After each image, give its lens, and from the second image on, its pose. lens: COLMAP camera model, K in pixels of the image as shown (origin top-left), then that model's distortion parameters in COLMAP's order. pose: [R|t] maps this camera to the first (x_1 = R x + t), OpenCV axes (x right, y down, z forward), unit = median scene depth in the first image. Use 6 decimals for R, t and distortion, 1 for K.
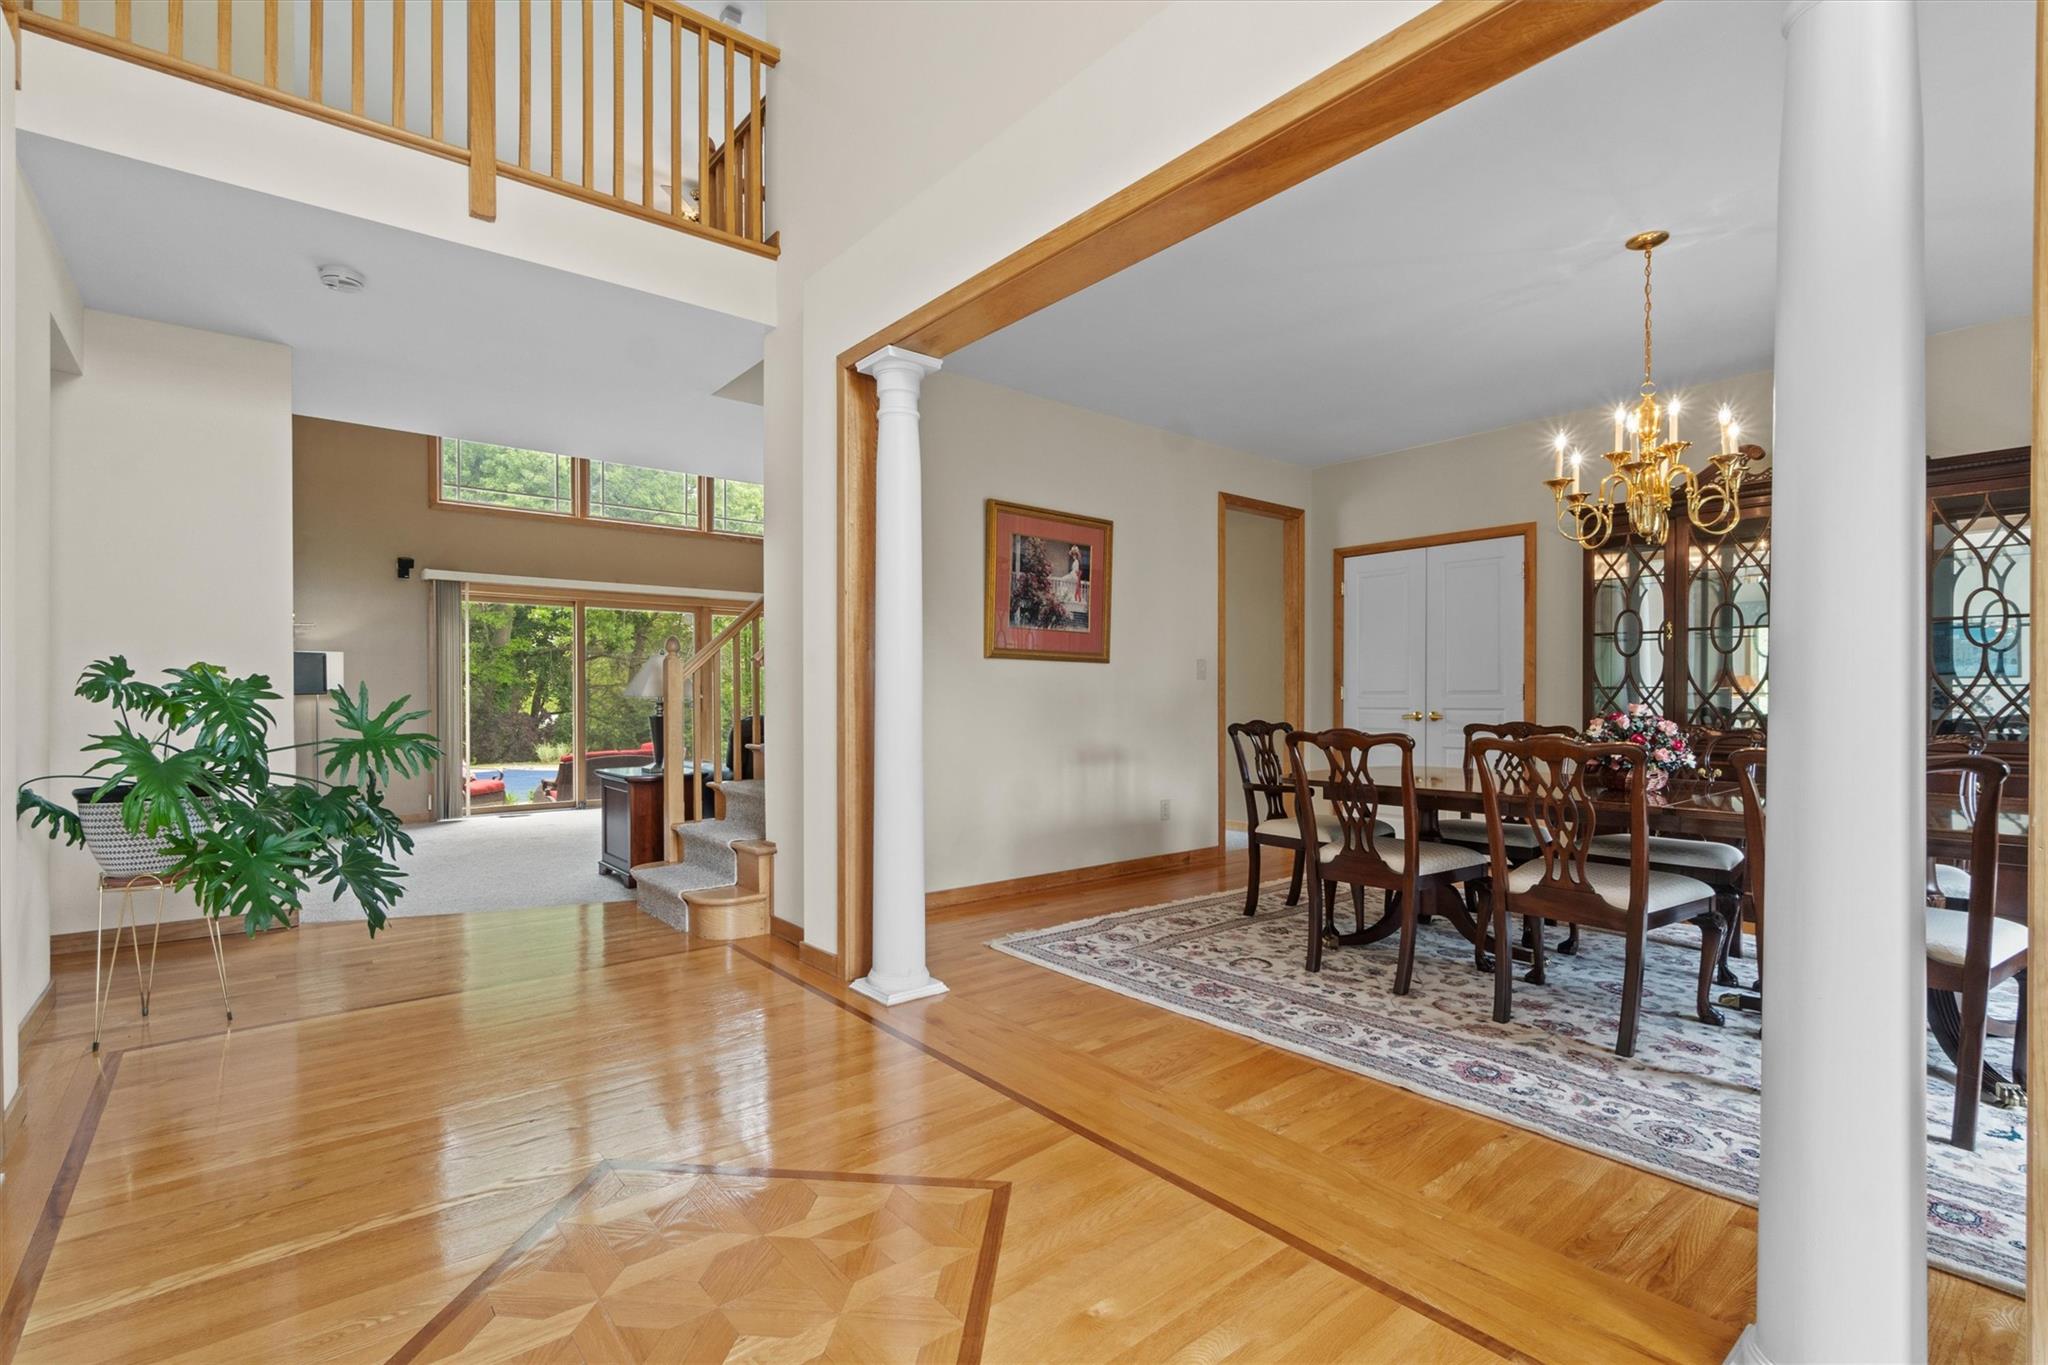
lens RADIAL K [[919.8, 0, 1013.0], [0, 919.8, 670.4], [0, 0, 1]] dist [0.000764, 0.000290]
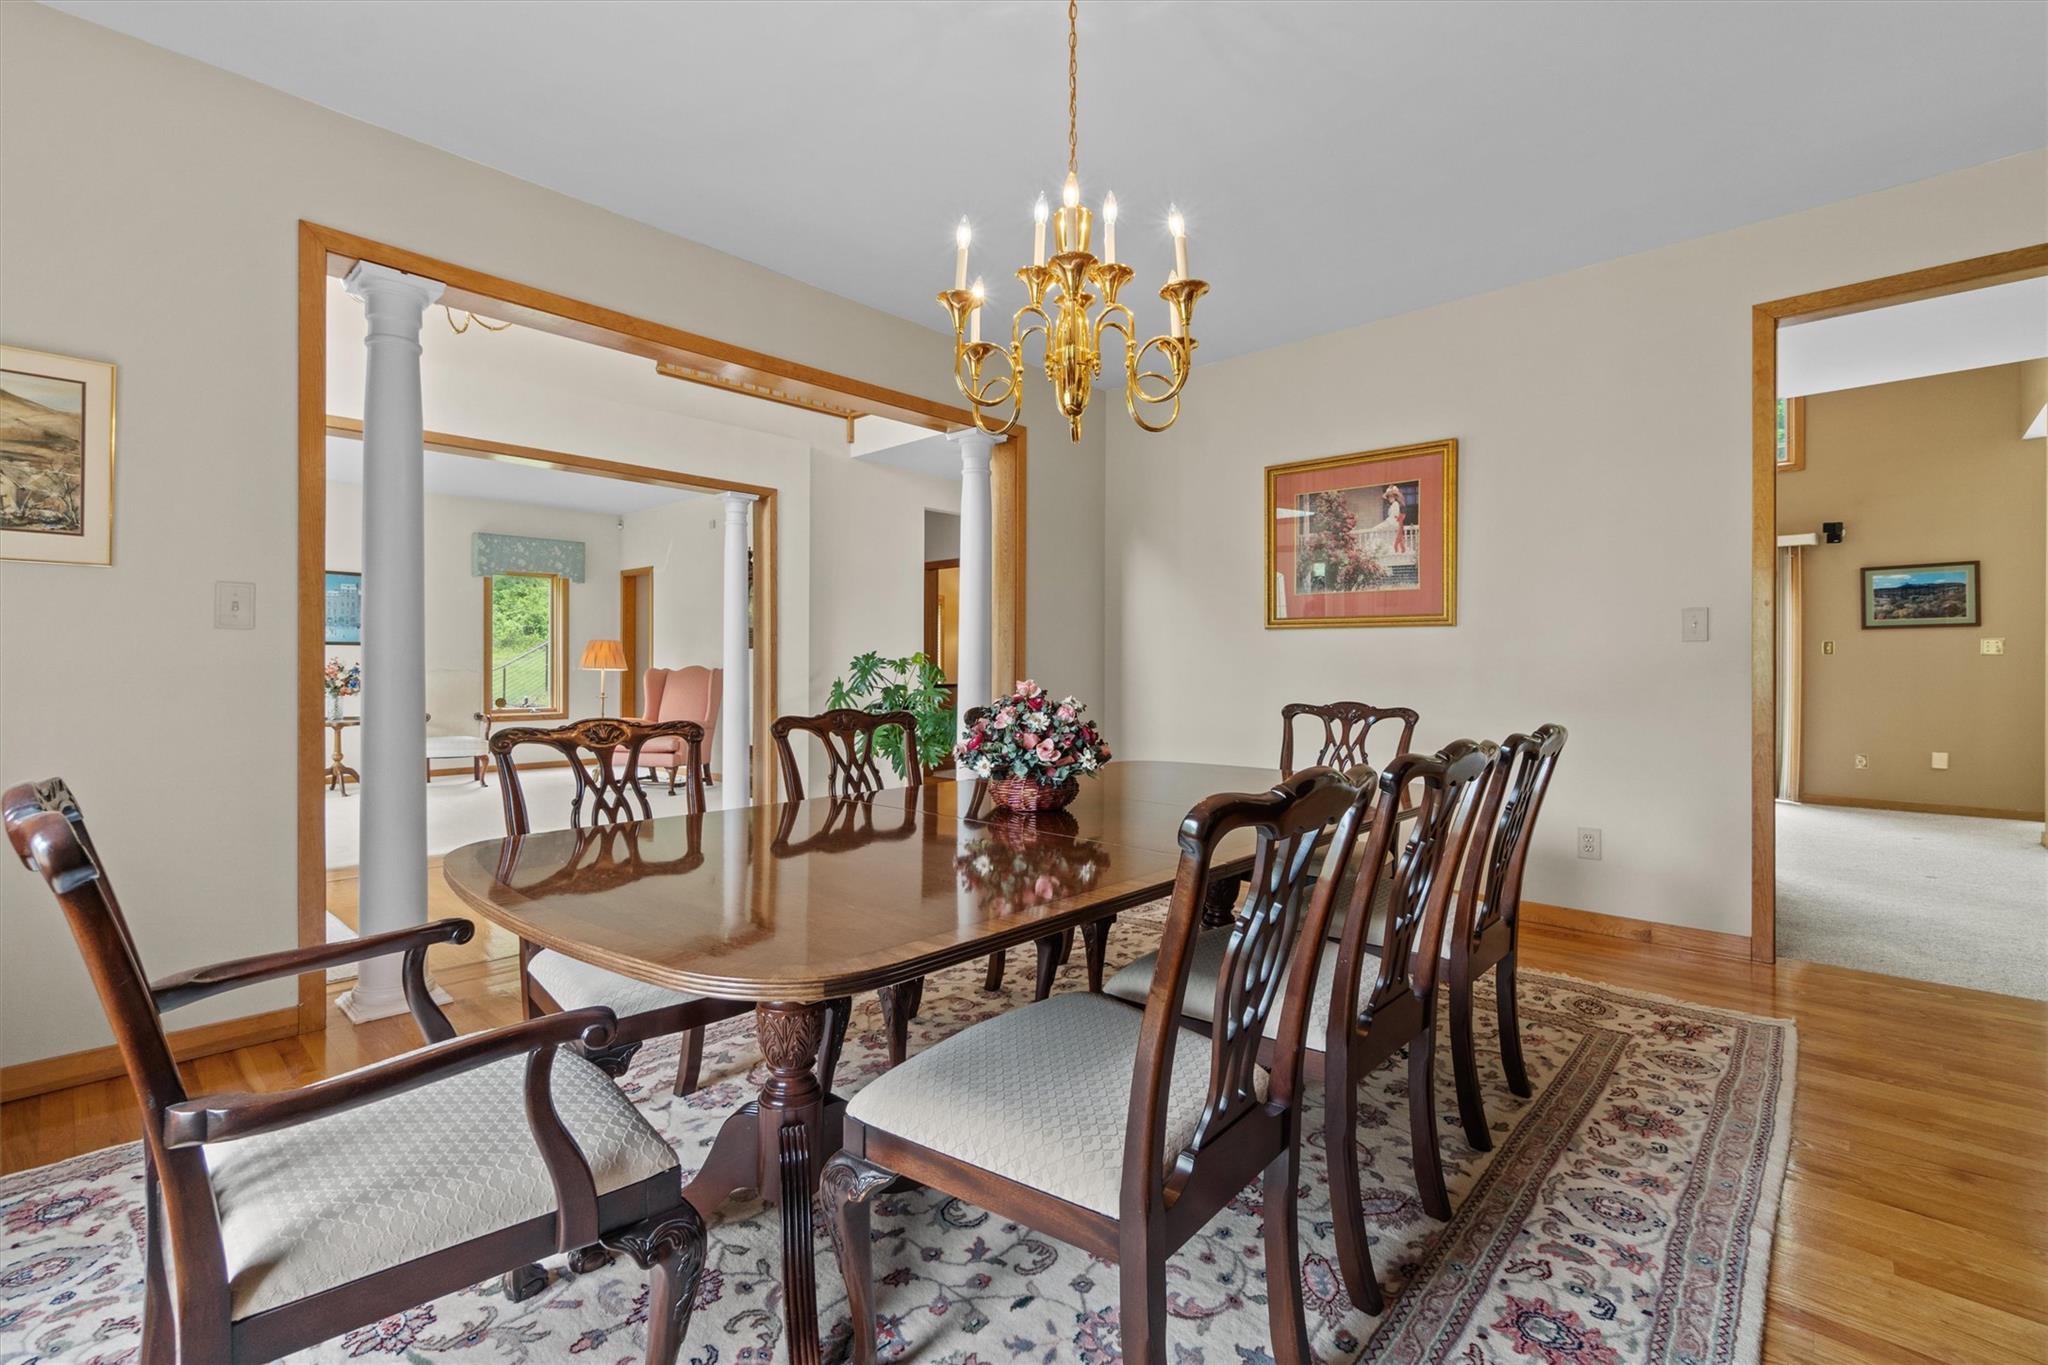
lens RADIAL K [[919.8, 0, 1013.0], [0, 919.8, 670.4], [0, 0, 1]] dist [0.000764, 0.000290]
pose [[0.153566, 0.007264, -0.988112, 1.100574], [0.027025, 0.999568, 0.011548, 0.013330], [0.987769, -0.028477, 0.153303, 0.726217]]
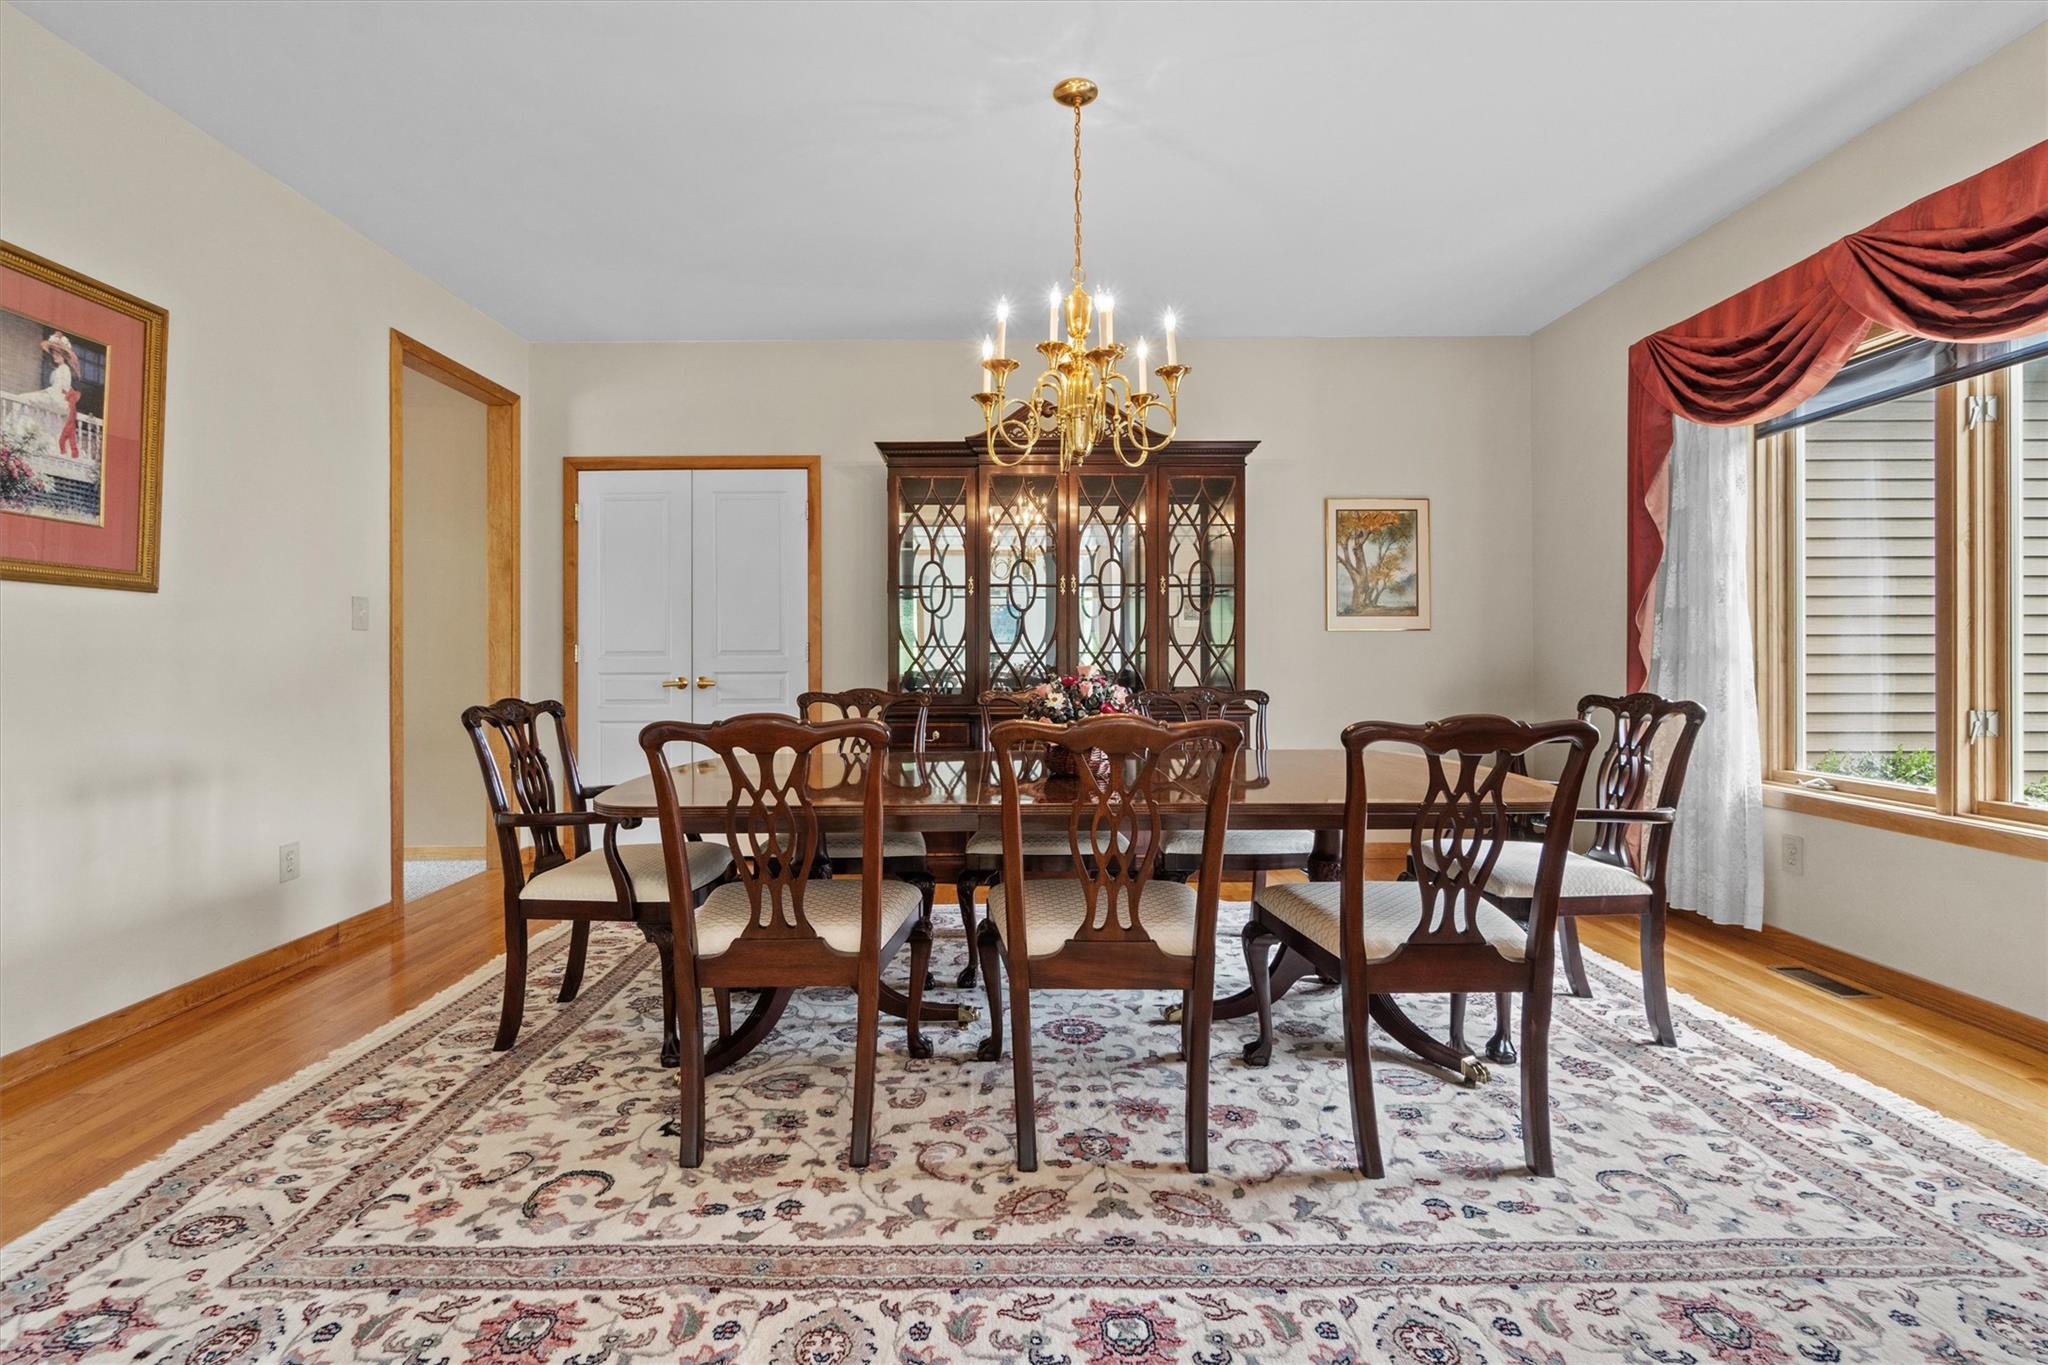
lens RADIAL K [[919.3, 0, 1013.9], [0, 919.3, 651.6], [0, 0, 1]] dist [-0.004124, 0.000302]
pose [[0.639005, 0.000107, 0.769203, 0.027468], [-0.016276, 0.999778, 0.013382, 0.013169], [-0.769031, -0.021070, 0.638864, 0.455564]]
